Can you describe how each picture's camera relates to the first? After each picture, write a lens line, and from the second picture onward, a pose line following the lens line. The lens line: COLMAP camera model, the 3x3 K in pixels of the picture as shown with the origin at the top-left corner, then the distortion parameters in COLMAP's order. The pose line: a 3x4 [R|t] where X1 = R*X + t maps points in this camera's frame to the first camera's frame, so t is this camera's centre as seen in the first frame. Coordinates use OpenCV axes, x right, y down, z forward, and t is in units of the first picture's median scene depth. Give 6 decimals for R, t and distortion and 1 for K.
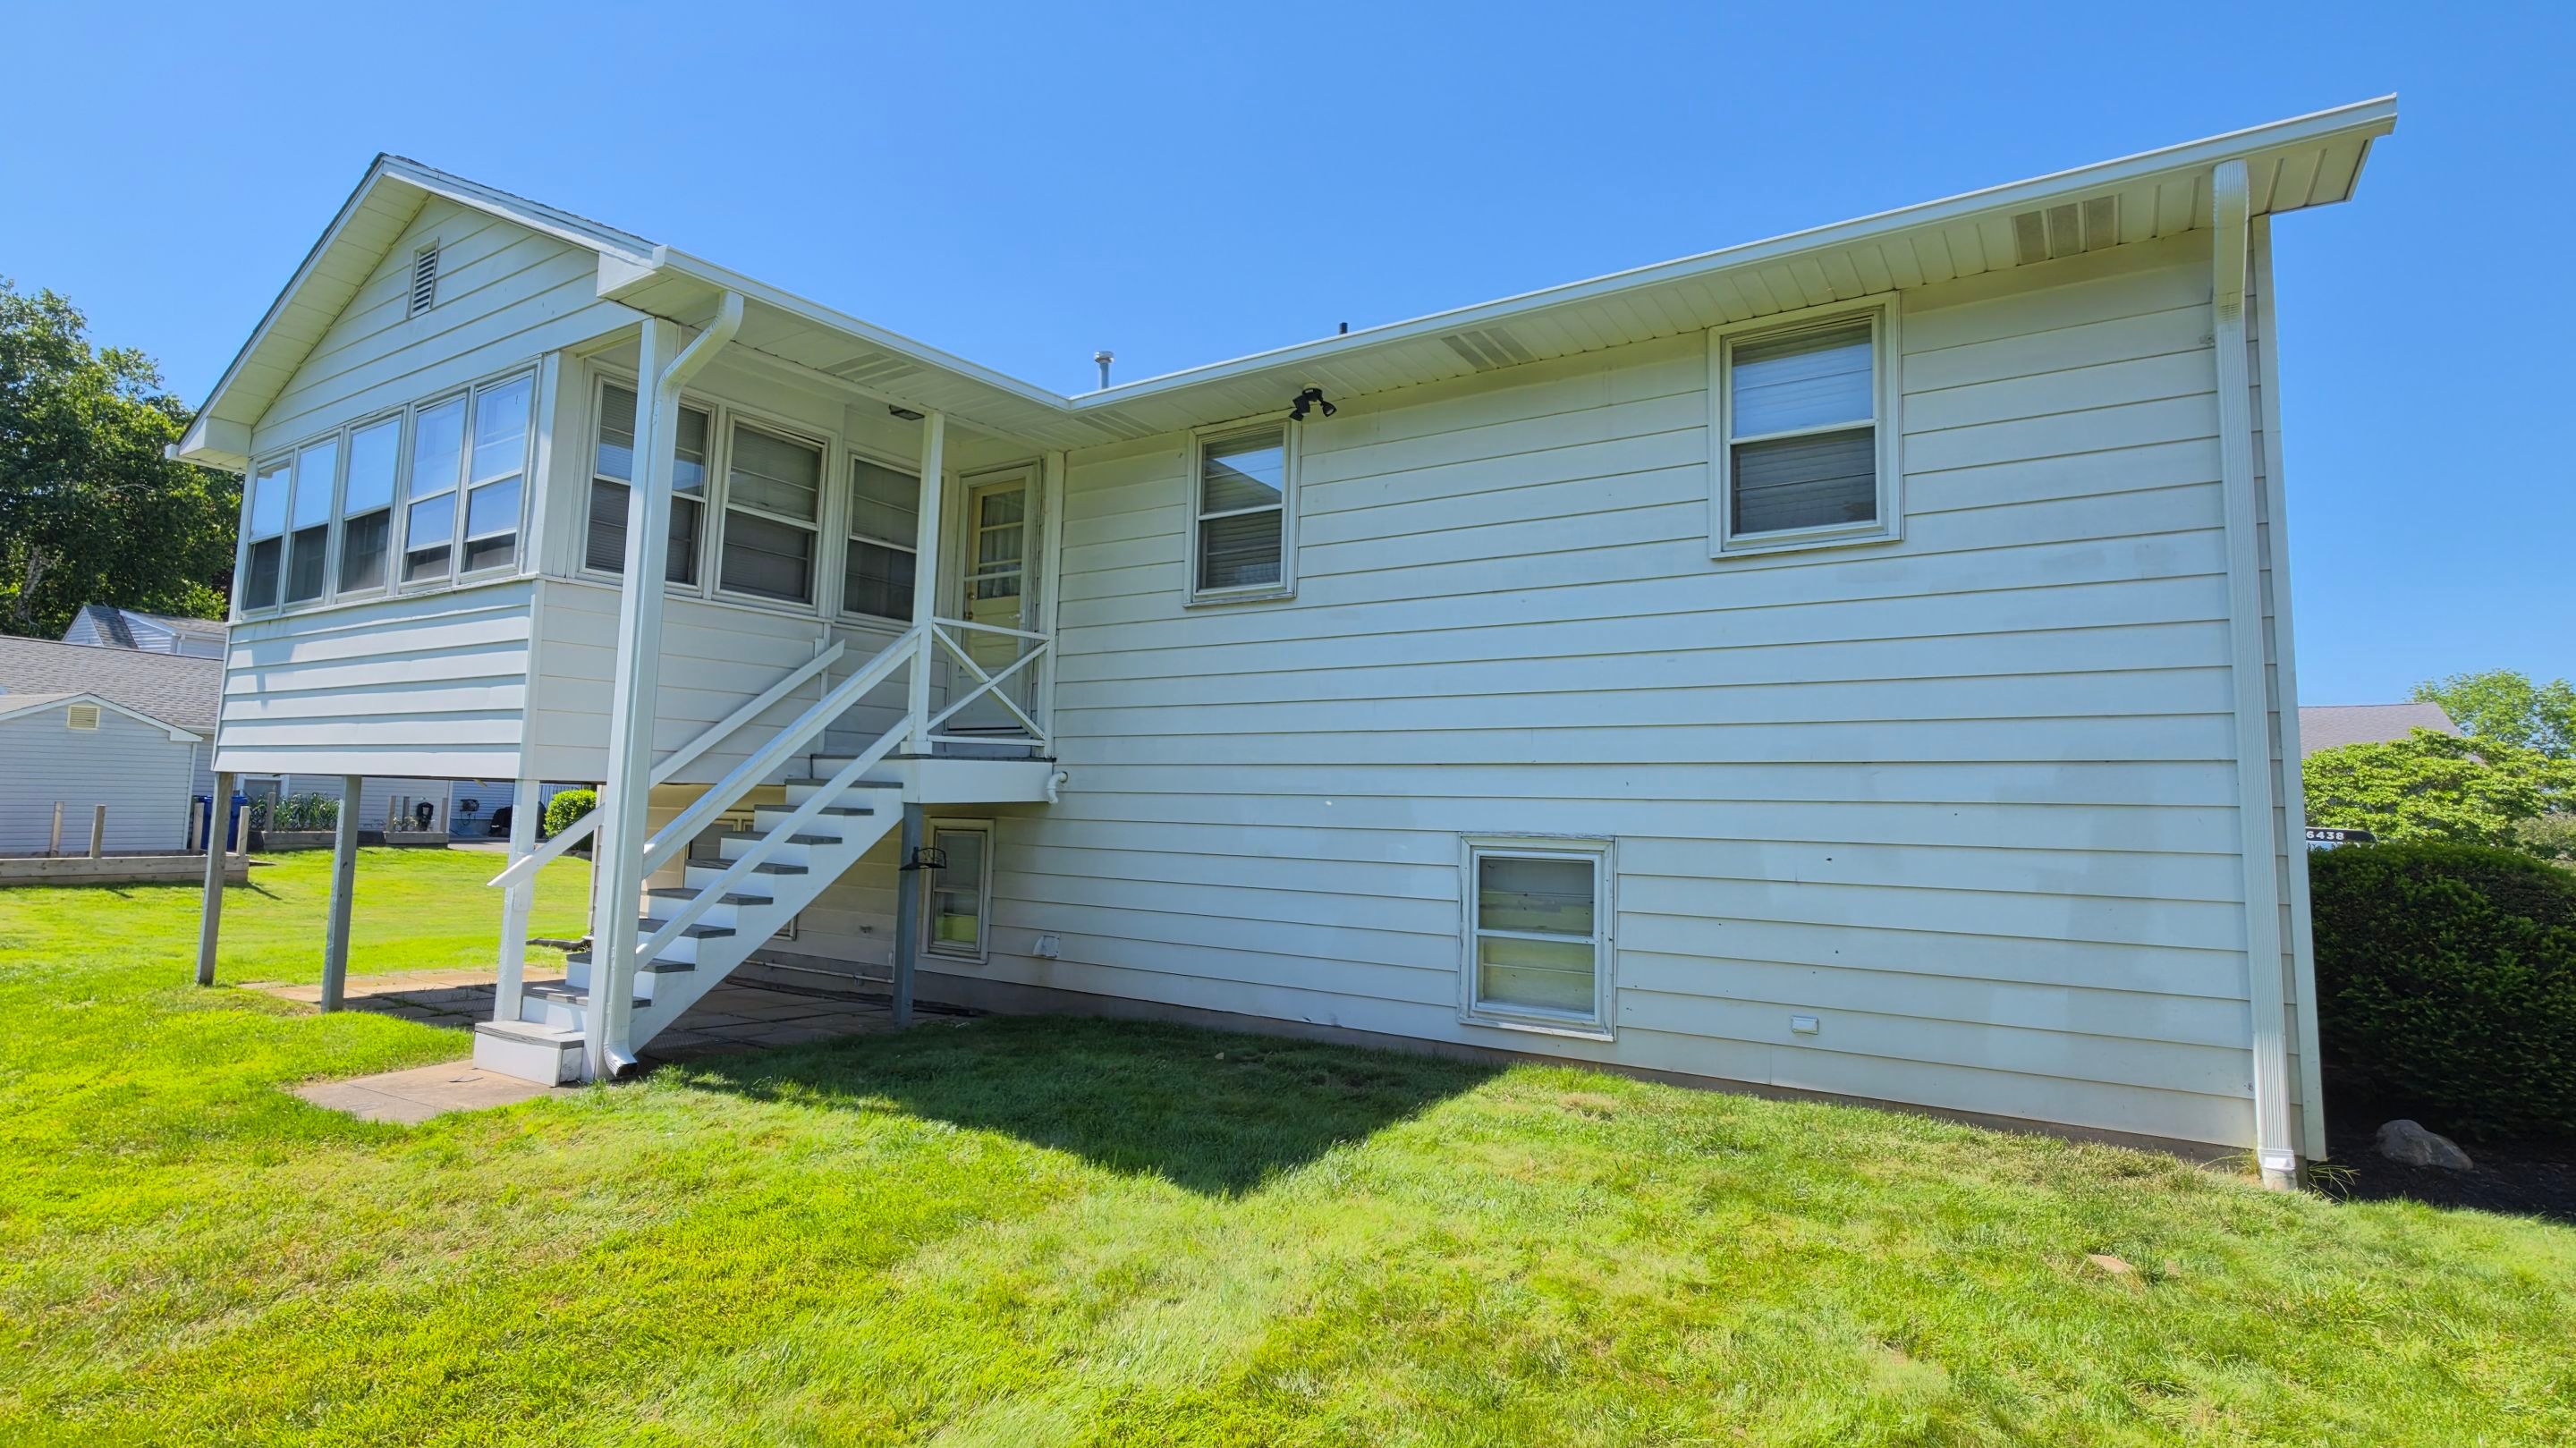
lens RADIAL K [[1250.2, 0, 1285.8], [0, 1250.2, 700.5], [0, 0, 1]] dist [-0.000213, 0.000017]
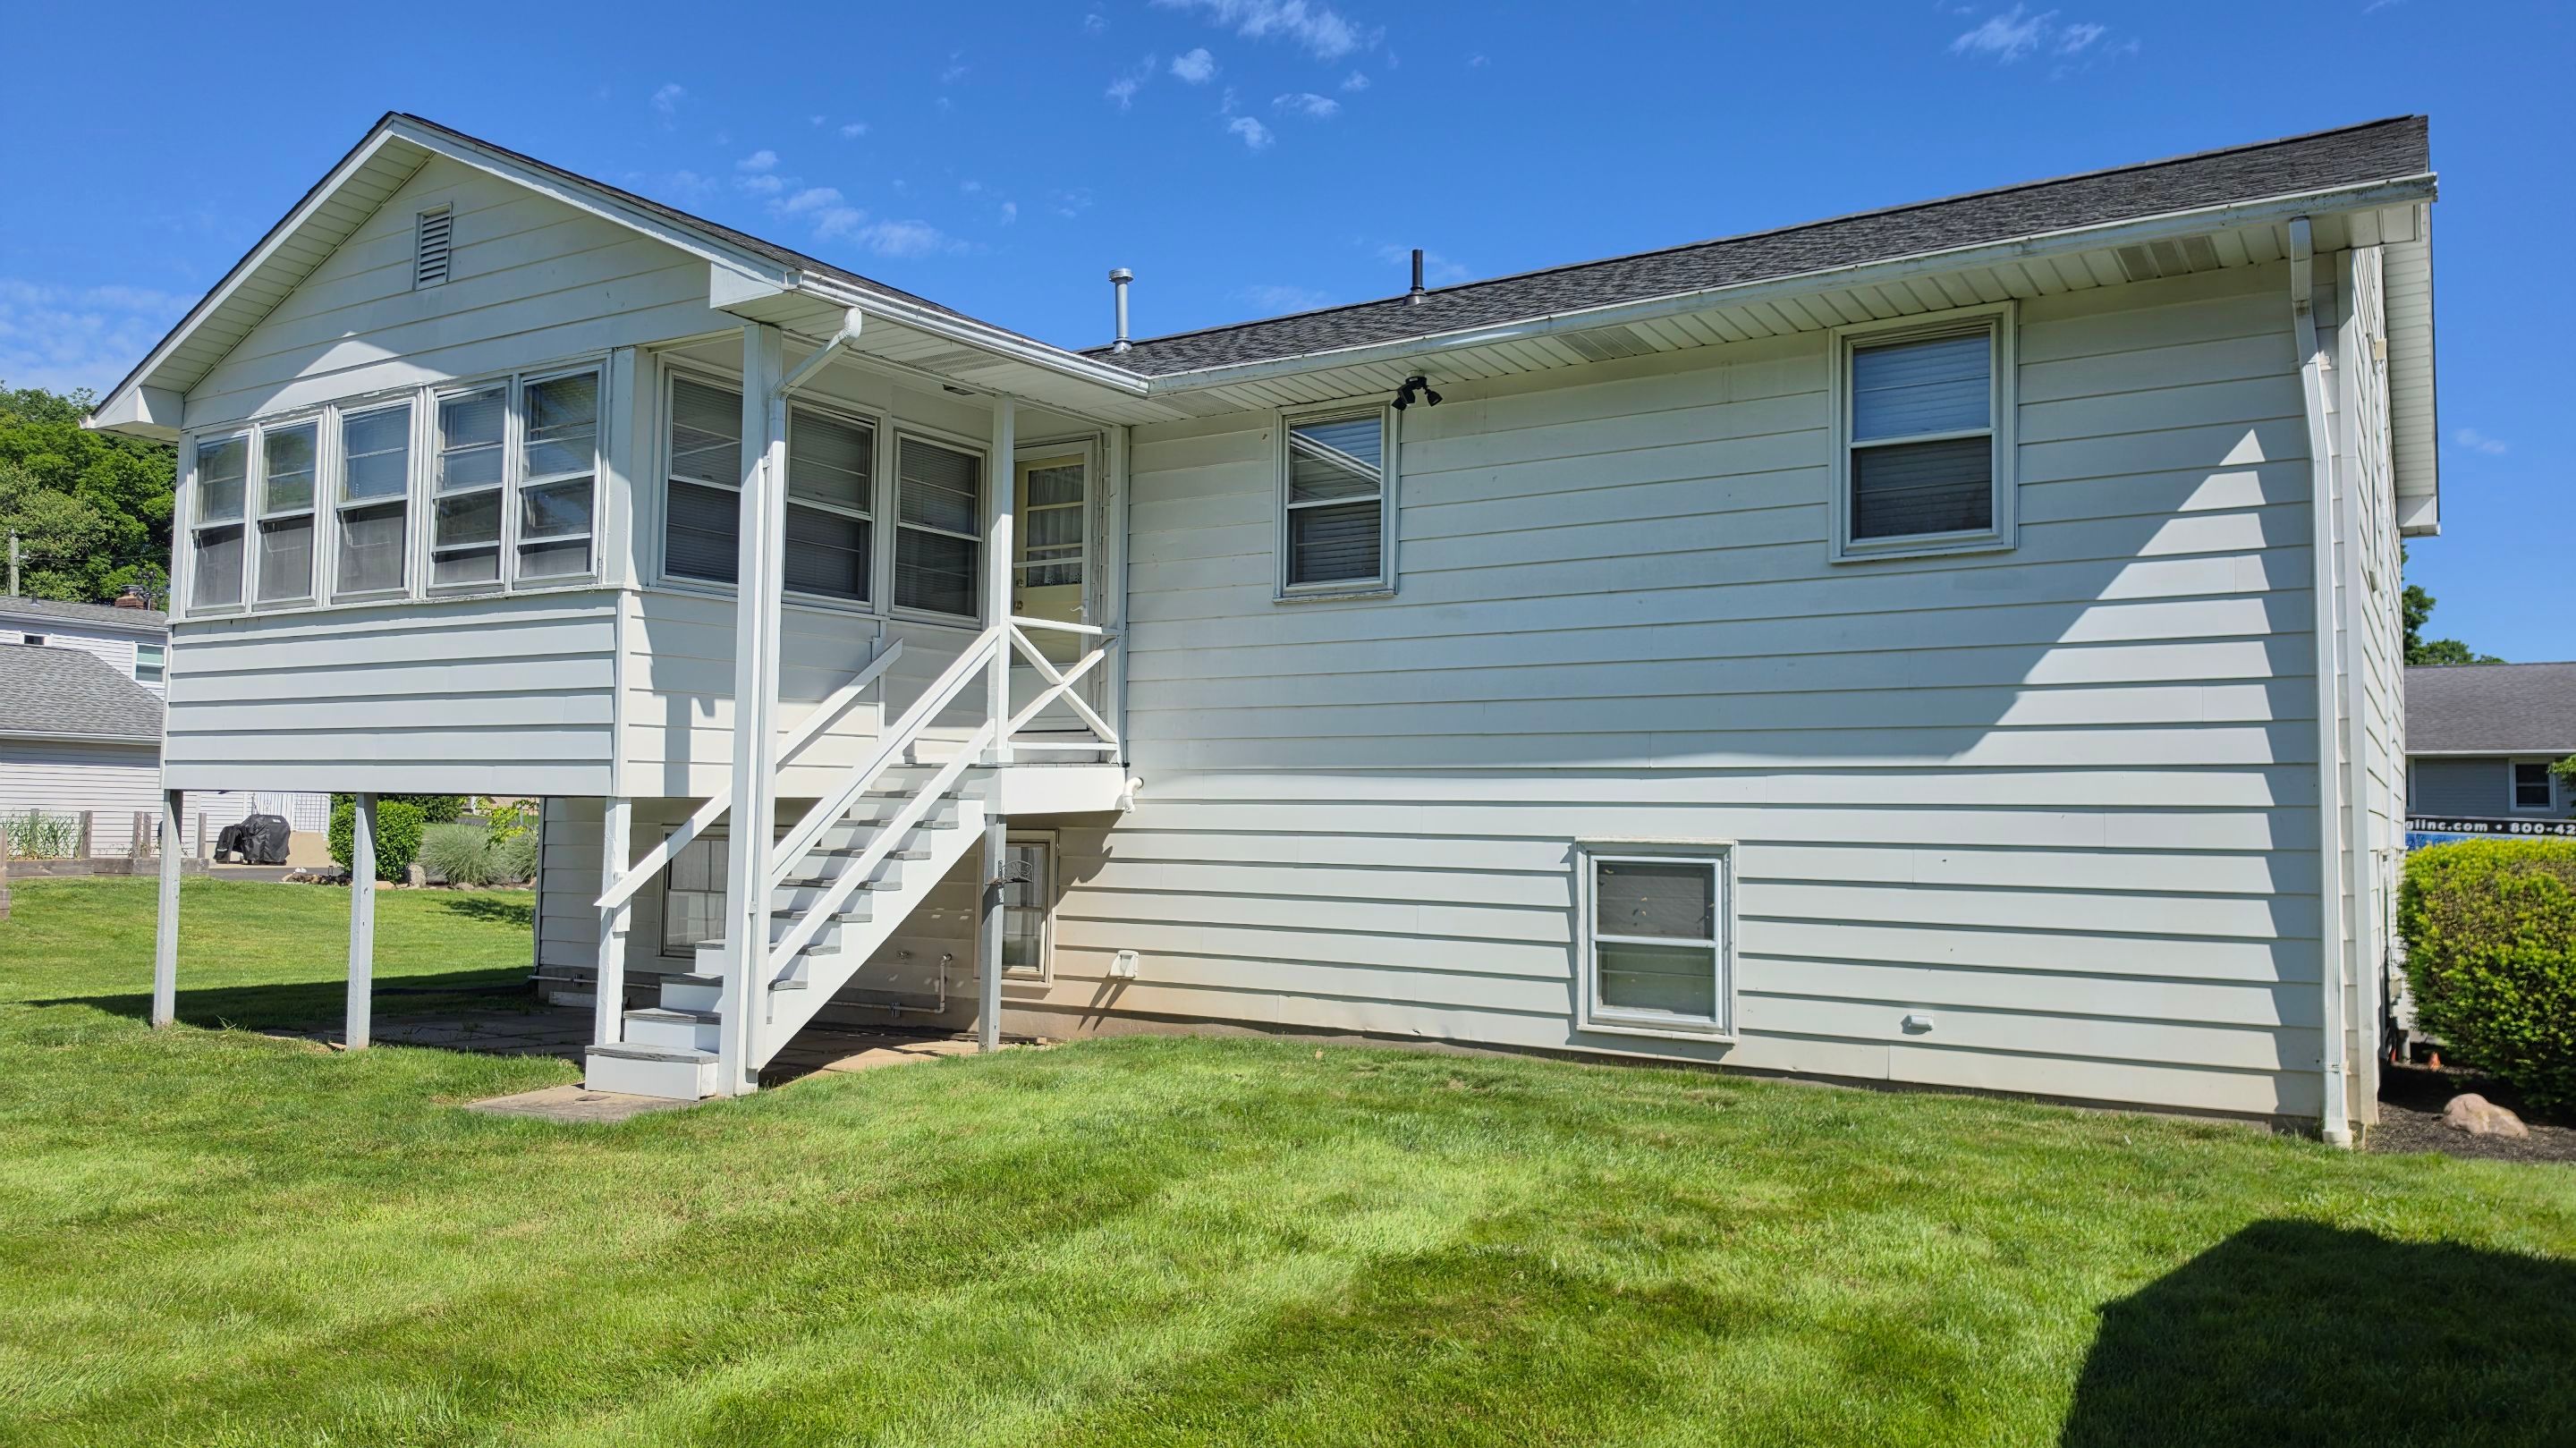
lens RADIAL K [[1751.1, 0, 1288.0], [0, 1751.1, 724.0], [0, 0, 1]] dist [0.059748, -0.083976]
pose [[0.999758, -0.010765, 0.019171, -0.100543], [0.010035, 0.999236, 0.037765, -0.034332], [-0.019563, -0.037563, 0.999103, -0.330695]]
